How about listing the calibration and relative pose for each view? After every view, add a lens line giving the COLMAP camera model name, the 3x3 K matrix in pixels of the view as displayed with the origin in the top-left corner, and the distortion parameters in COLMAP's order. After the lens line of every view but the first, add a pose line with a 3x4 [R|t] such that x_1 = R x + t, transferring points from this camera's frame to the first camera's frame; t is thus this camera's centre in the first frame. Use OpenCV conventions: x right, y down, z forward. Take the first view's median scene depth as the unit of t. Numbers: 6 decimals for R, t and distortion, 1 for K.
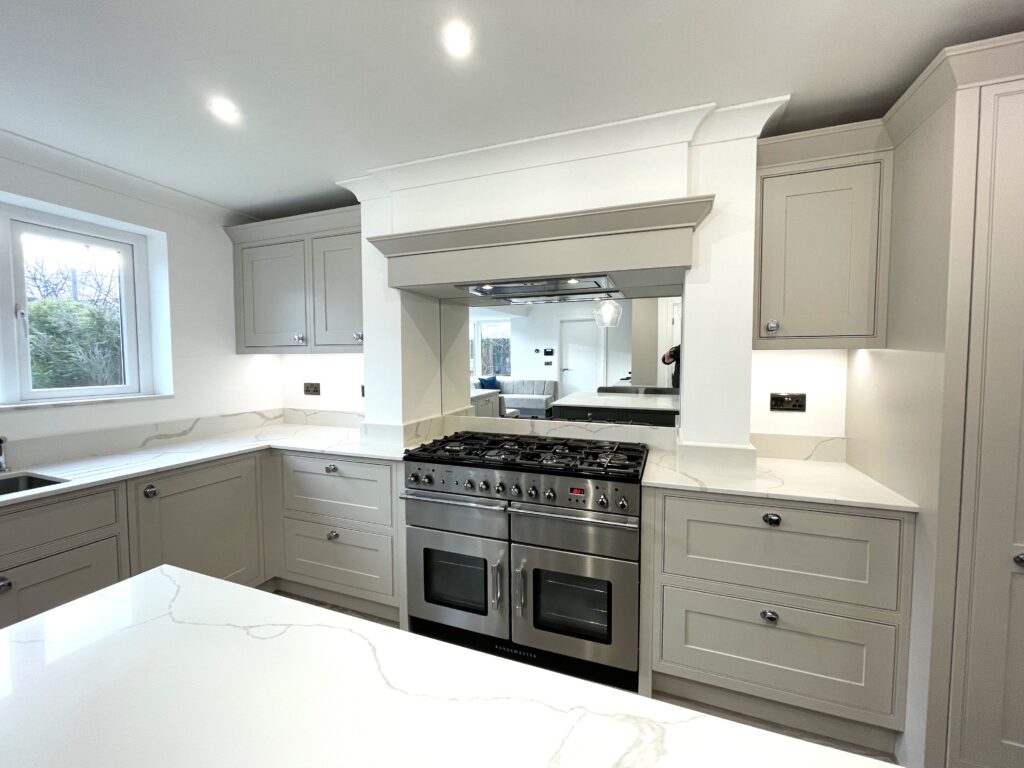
lens RADIAL K [[412.2, 0, 520.8], [0, 412.2, 382.9], [0, 0, 1]] dist [-0.006757, 0.000015]
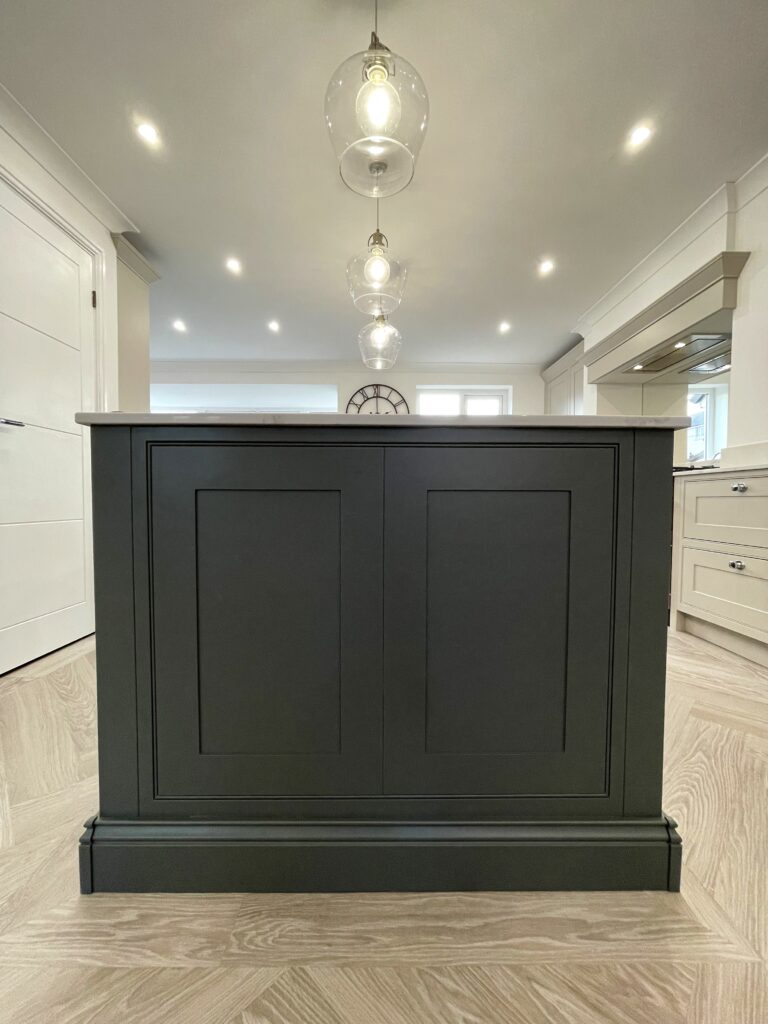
lens RADIAL K [[412.2, 0, 388.0], [0, 412.2, 516.8], [0, 0, 1]] dist [-0.006757, 0.000015]
pose [[0.350097, 0.040302, -0.935846, 0.989209], [-0.054127, 0.998275, 0.022742, 0.315820], [0.935148, 0.042693, 0.351675, -0.328864]]
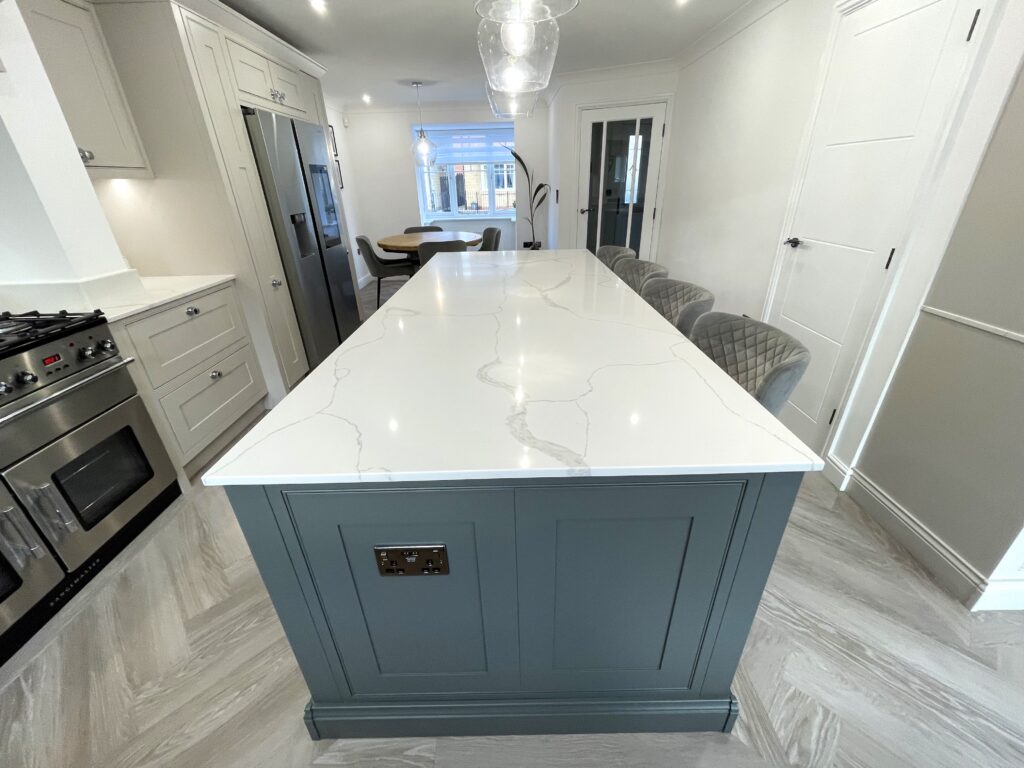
lens RADIAL K [[412.2, 0, 513.3], [0, 412.2, 378.2], [0, 0, 1]] dist [-0.006757, 0.000015]
pose [[-0.347712, -0.397860, 0.849002, -0.744857], [0.071812, 0.891543, 0.447207, -0.010378], [-0.934847, 0.216468, -0.281429, 0.283672]]
